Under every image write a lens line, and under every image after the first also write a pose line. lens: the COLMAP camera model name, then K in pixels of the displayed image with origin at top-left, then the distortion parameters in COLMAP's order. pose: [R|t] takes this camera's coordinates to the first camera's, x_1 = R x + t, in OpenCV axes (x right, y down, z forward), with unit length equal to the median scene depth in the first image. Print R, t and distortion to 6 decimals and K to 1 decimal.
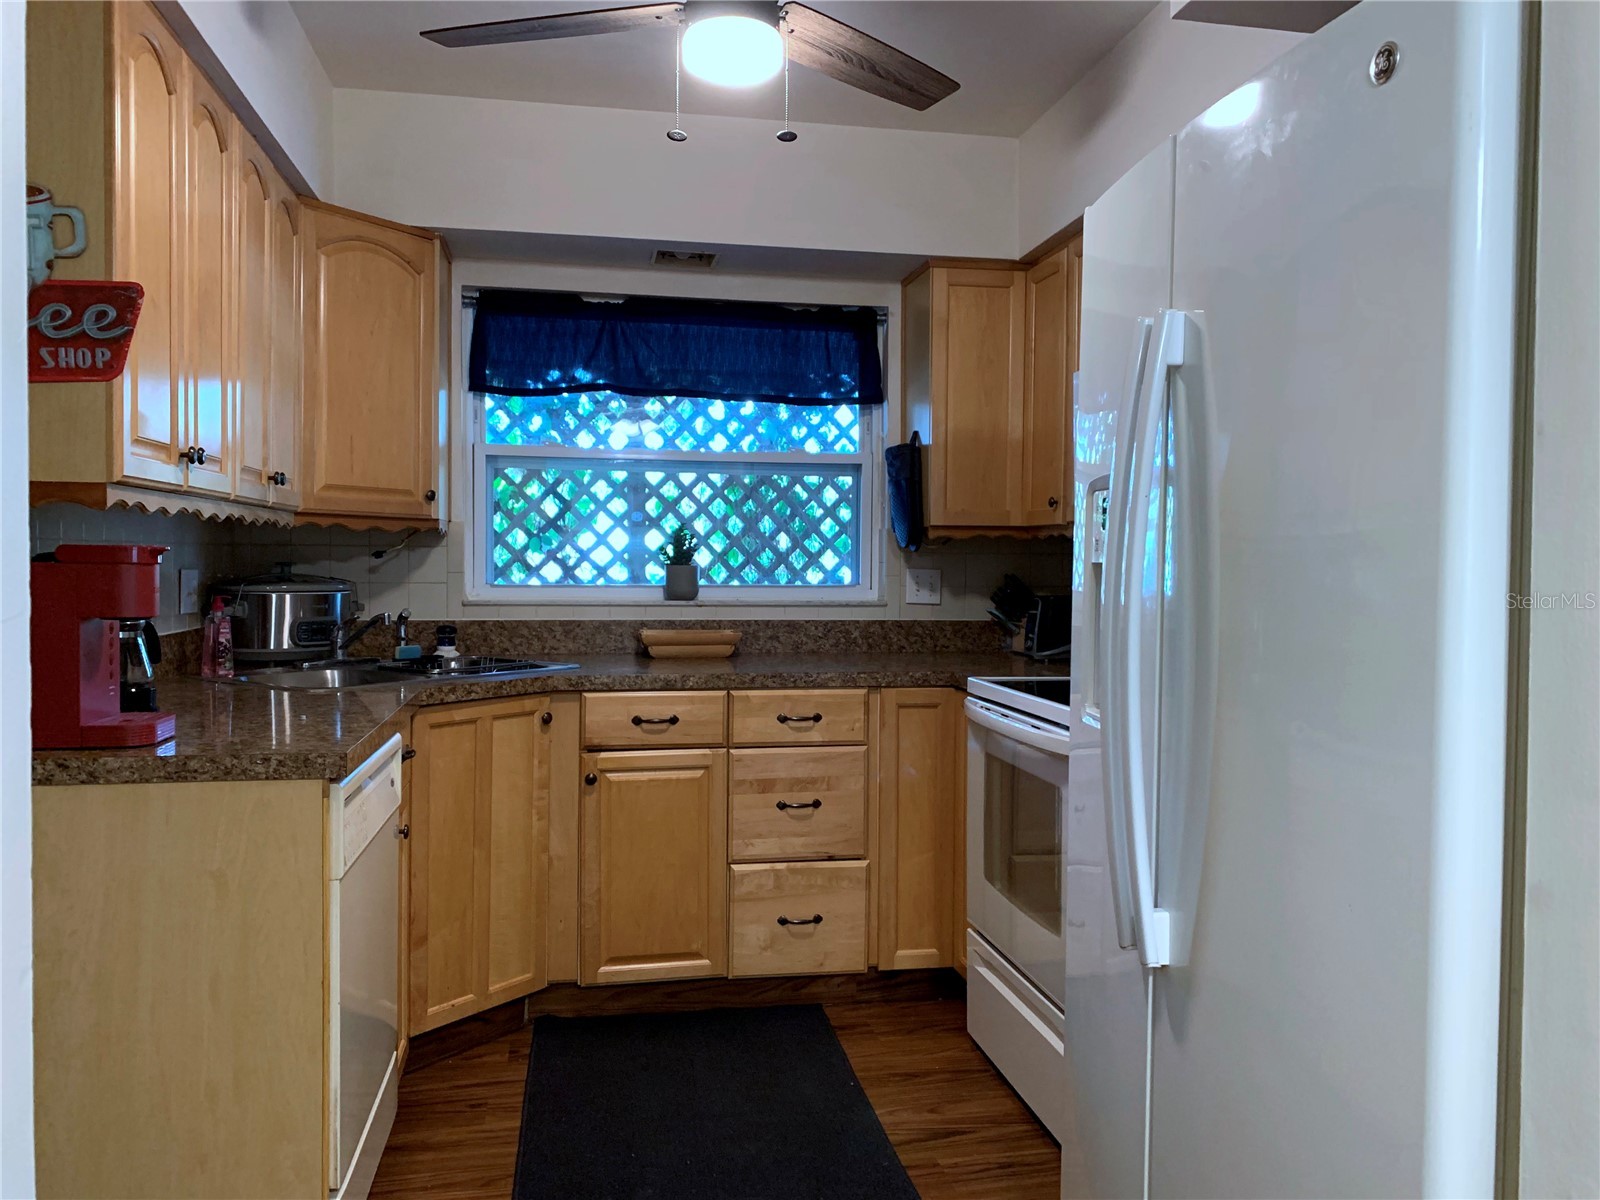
lens RADIAL K [[1220.8, 0, 804.8], [0, 1220.8, 568.4], [0, 0, 1]] dist [0.033695, -0.046175]
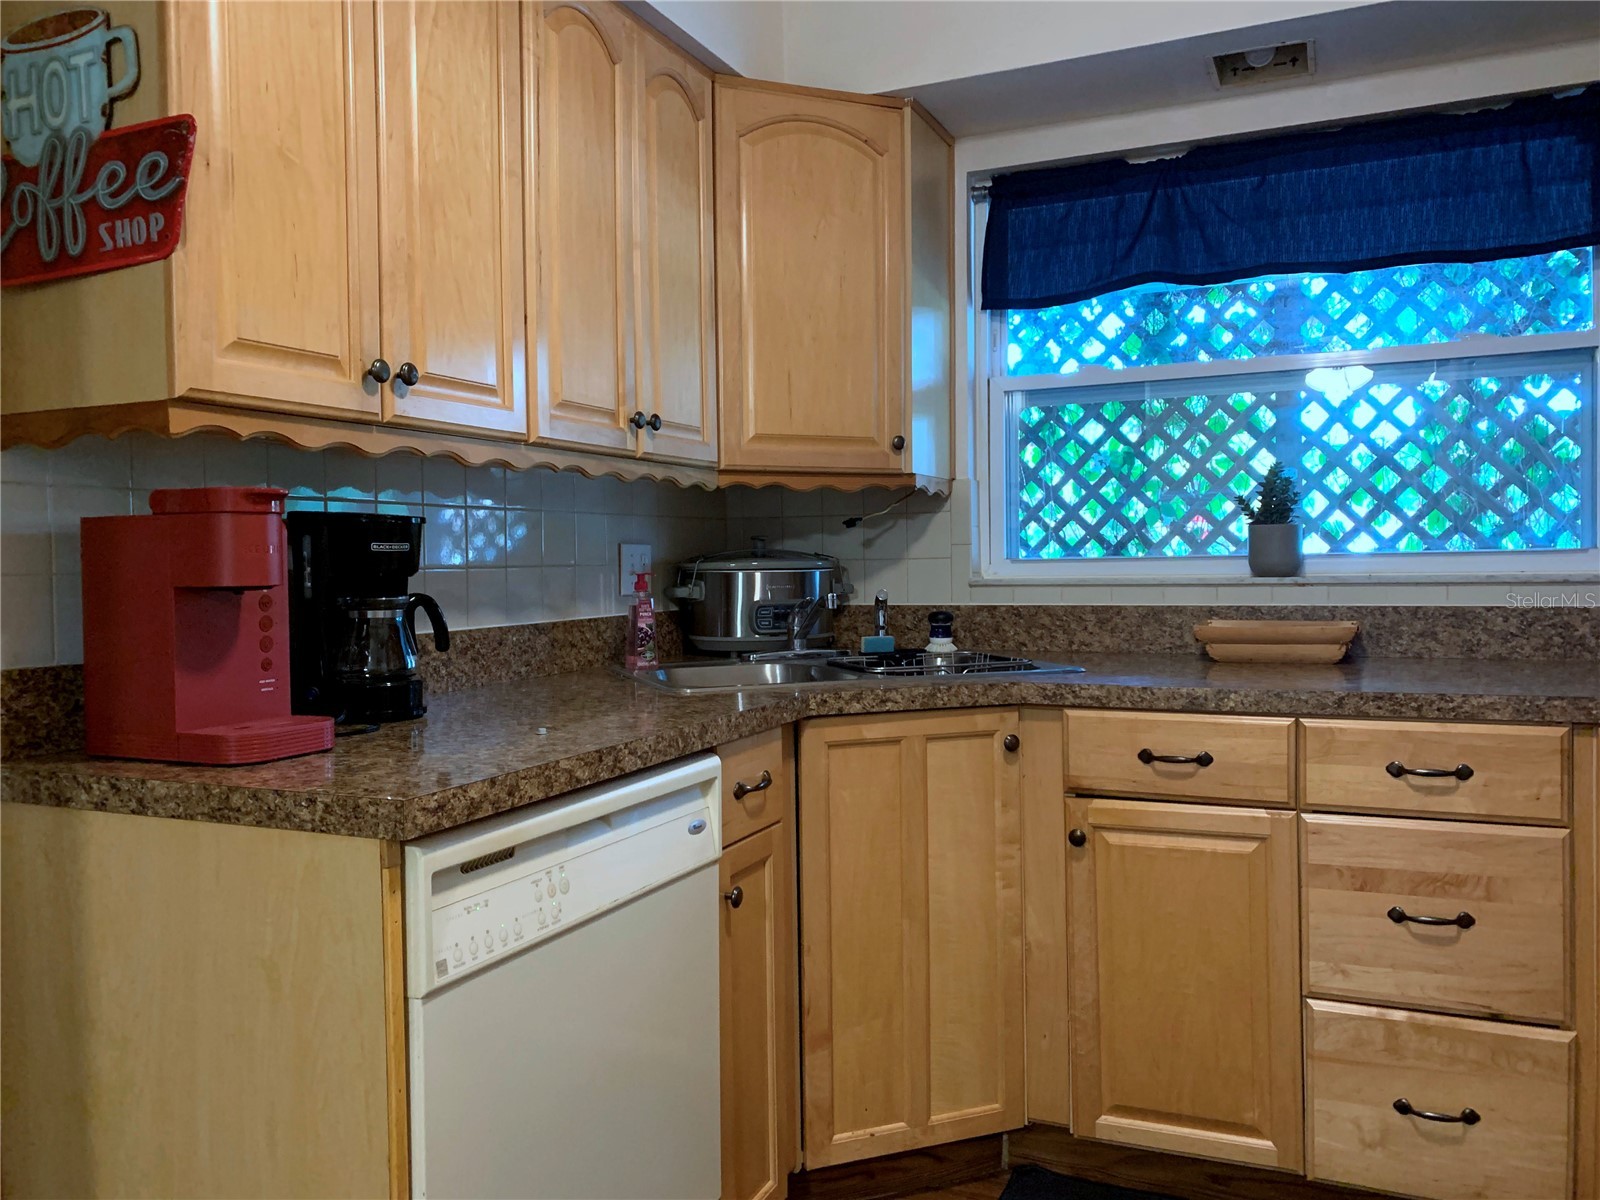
lens RADIAL K [[1220.8, 0, 810.2], [0, 1220.8, 581.8], [0, 0, 1]] dist [0.033695, -0.046175]
pose [[0.823770, -0.010135, -0.566833, 0.085465], [0.018338, 0.999793, 0.008774, 0.021477], [0.566627, -0.017623, 0.823786, 0.347186]]
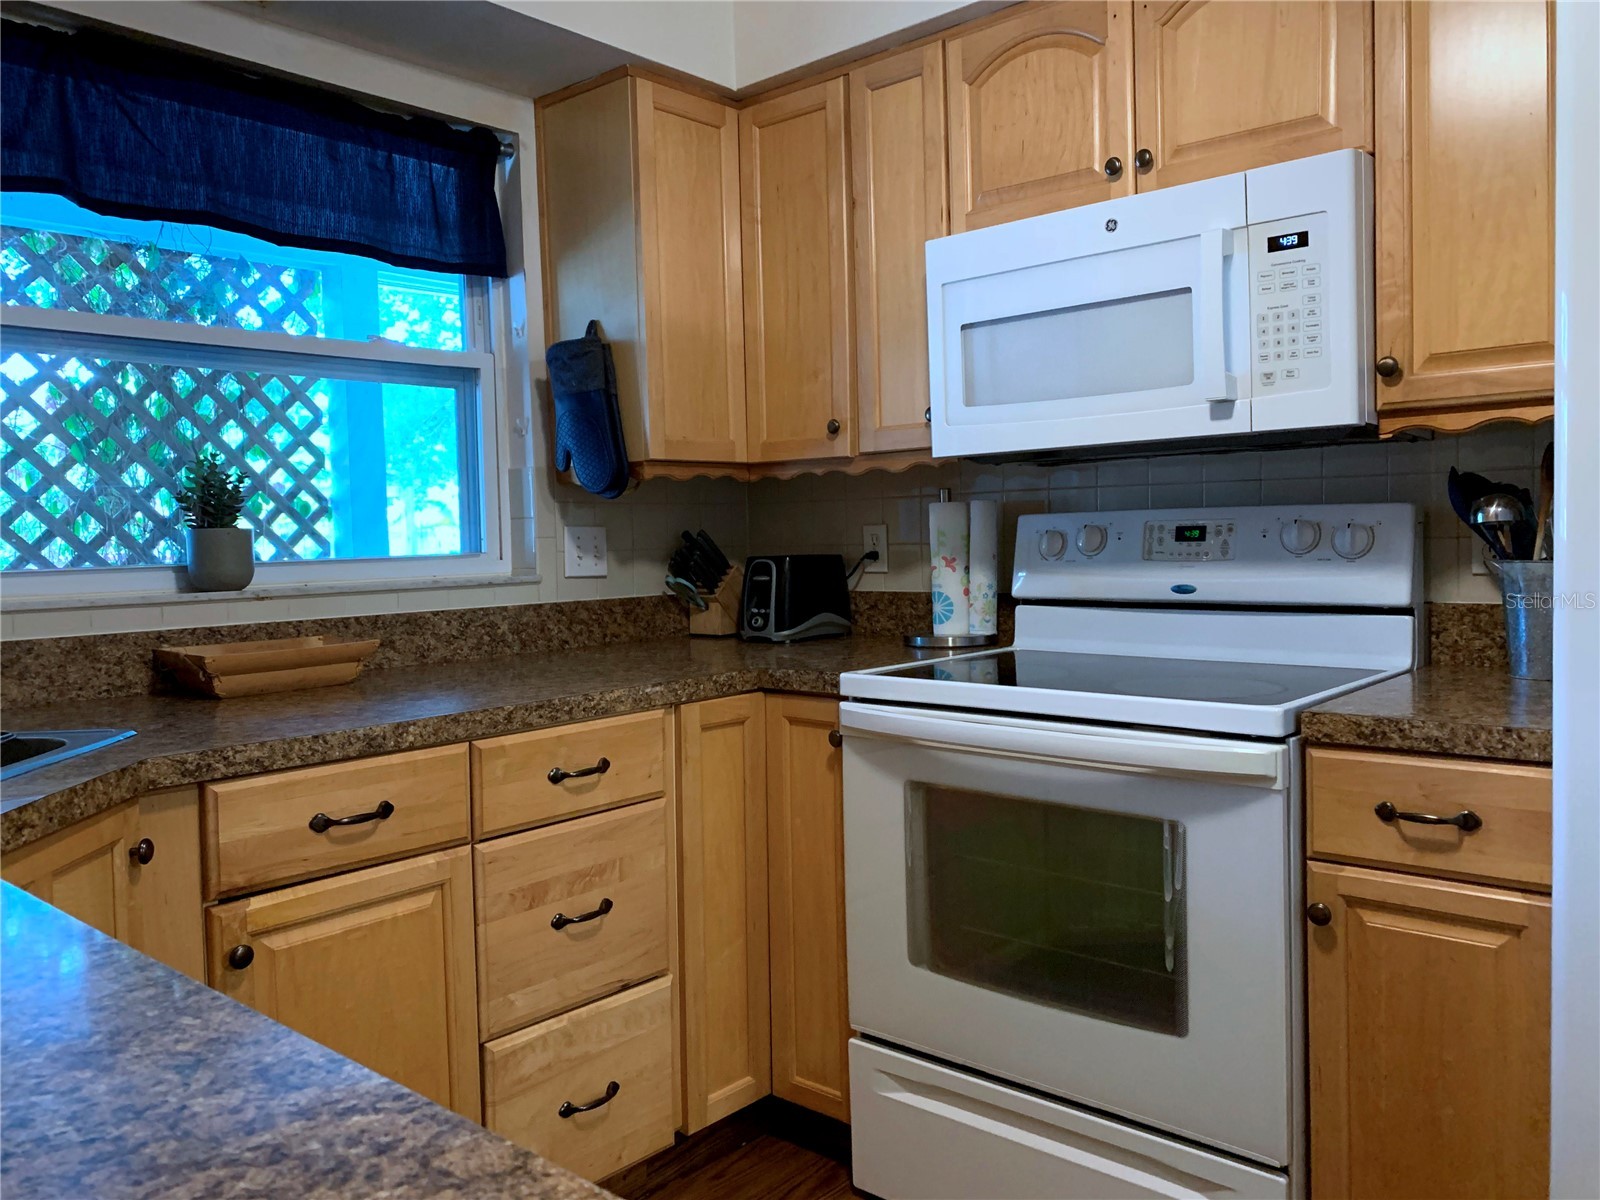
lens RADIAL K [[1220.8, 0, 815.9], [0, 1220.8, 577.5], [0, 0, 1]] dist [0.033695, -0.046175]
pose [[0.784452, -0.048925, 0.618256, -0.279093], [0.031904, 0.998747, 0.038555, 0.008214], [-0.619368, -0.010520, 0.785030, 0.454109]]
